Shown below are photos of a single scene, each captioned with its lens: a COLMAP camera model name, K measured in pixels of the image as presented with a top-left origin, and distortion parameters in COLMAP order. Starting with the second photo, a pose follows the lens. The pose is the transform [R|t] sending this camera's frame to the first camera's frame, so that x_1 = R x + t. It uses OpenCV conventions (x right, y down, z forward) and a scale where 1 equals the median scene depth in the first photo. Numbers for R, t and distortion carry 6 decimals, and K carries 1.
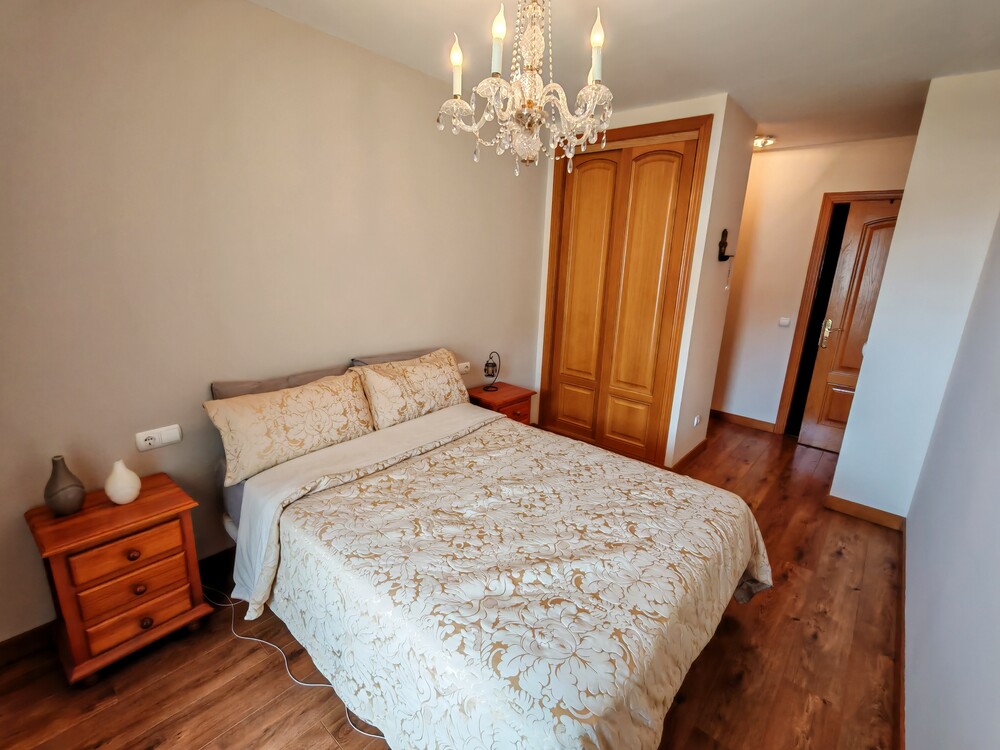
lens RADIAL K [[457.0, 0, 509.8], [0, 457.0, 378.5], [0, 0, 1]] dist [0.001991, 0.002386]
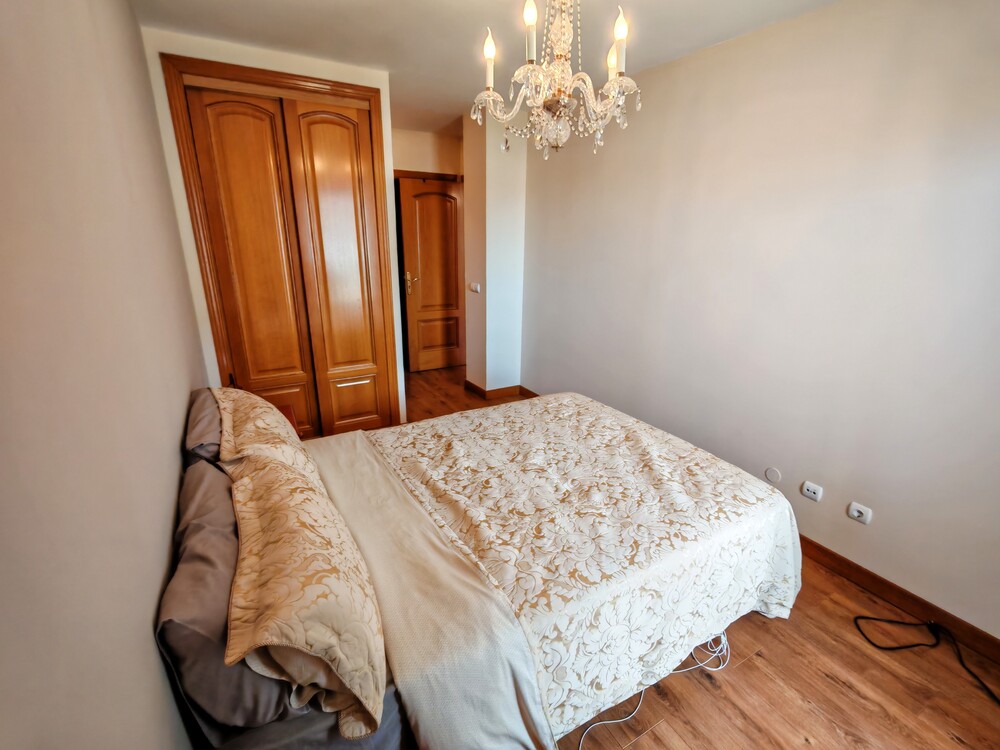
lens RADIAL K [[457.0, 0, 496.9], [0, 457.0, 375.0], [0, 0, 1]] dist [0.001991, 0.002386]
pose [[0.337912, -0.317766, 0.885912, -0.959017], [0.244918, 0.938540, 0.243225, -0.234575], [-0.908752, 0.134787, 0.394970, 0.668974]]
